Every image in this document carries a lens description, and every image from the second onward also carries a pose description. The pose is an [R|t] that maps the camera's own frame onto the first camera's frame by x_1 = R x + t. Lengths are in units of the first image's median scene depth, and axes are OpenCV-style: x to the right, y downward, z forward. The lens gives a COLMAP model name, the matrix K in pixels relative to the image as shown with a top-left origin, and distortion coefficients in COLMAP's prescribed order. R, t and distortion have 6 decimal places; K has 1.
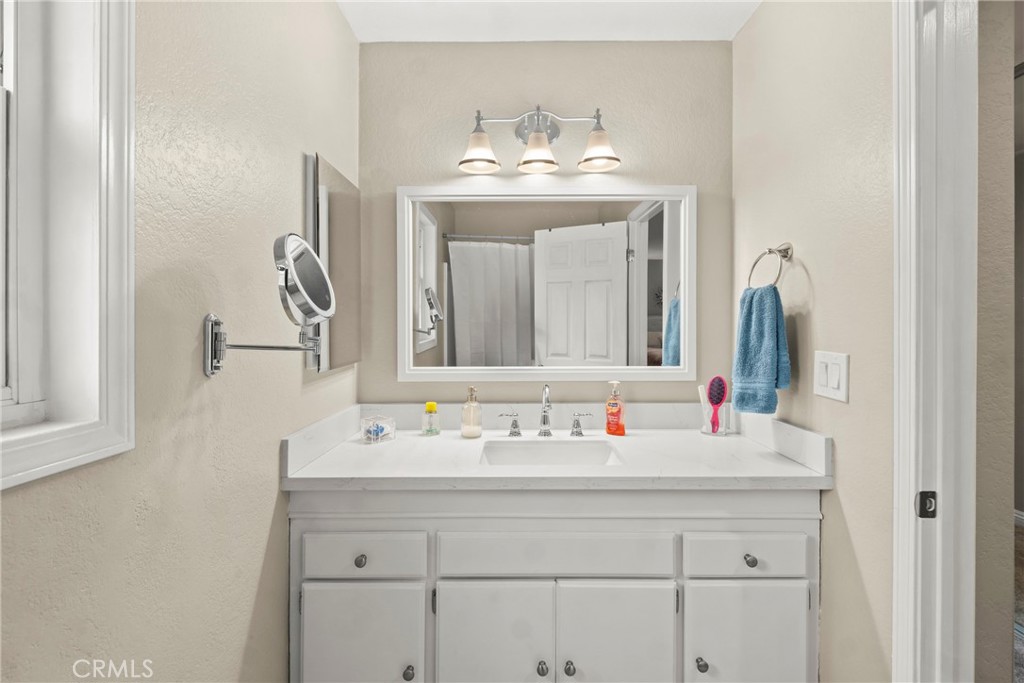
lens RADIAL K [[452.8, 0, 508.7], [0, 452.8, 325.7], [0, 0, 1]] dist [0.005907, -0.004994]
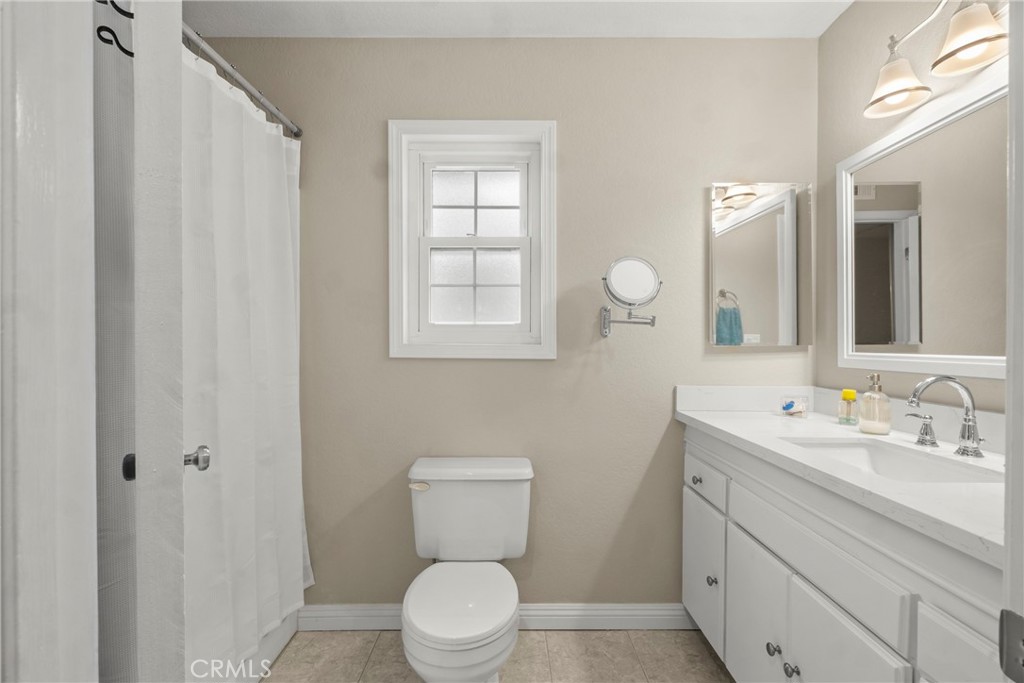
lens RADIAL K [[452.8, 0, 508.1], [0, 452.8, 342.1], [0, 0, 1]] dist [0.005907, -0.004994]
pose [[-0.002717, 0.002571, -0.999993, 0.758374], [-0.000971, 0.999996, 0.002574, 0.073608], [0.999996, 0.000978, -0.002714, 0.320755]]
